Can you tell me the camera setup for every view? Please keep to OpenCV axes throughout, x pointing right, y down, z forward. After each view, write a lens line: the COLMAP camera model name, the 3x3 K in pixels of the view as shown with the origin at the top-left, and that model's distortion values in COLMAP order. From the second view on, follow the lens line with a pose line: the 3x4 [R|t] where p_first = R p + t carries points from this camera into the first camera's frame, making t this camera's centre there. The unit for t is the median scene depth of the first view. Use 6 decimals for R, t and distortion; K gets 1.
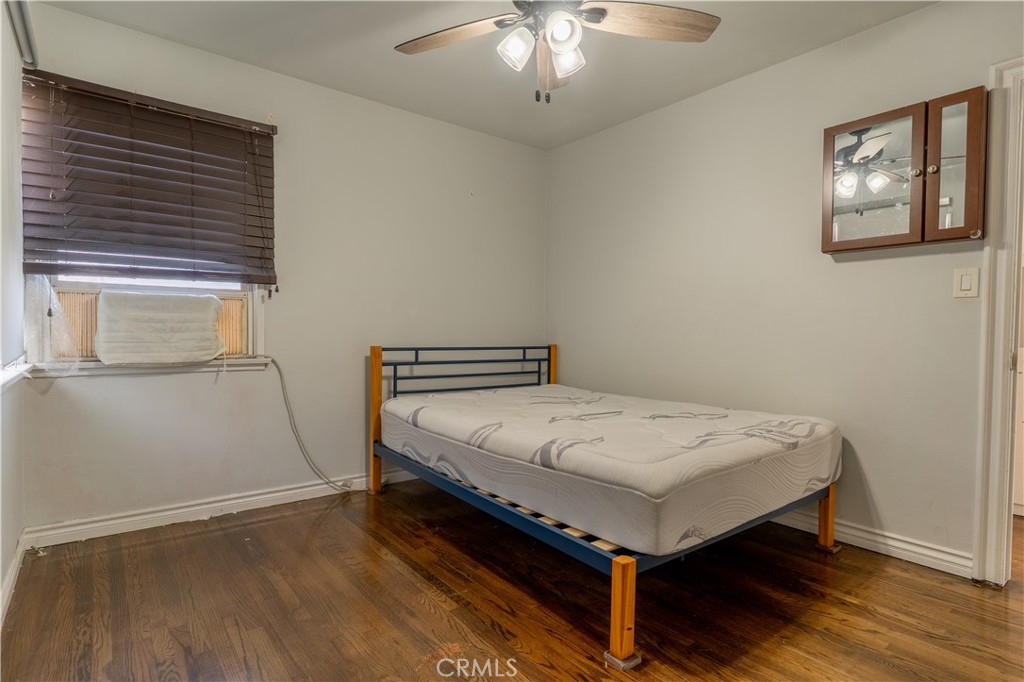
lens RADIAL K [[523.6, 0, 507.7], [0, 523.6, 342.8], [0, 0, 1]] dist [-0.007139, 0.005546]
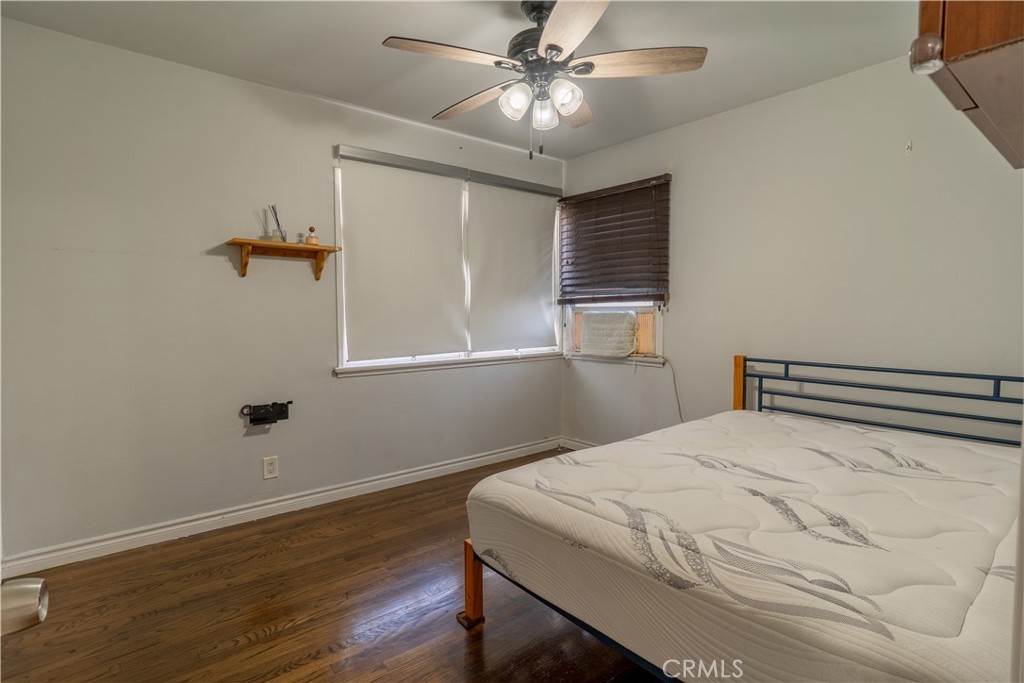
lens RADIAL K [[523.6, 0, 510.6], [0, 523.6, 347.0], [0, 0, 1]] dist [-0.007139, 0.005546]
pose [[0.036544, 0.056780, -0.997718, 0.933269], [-0.018894, 0.998245, 0.056118, -0.074059], [0.999153, 0.016800, 0.037552, 0.675283]]
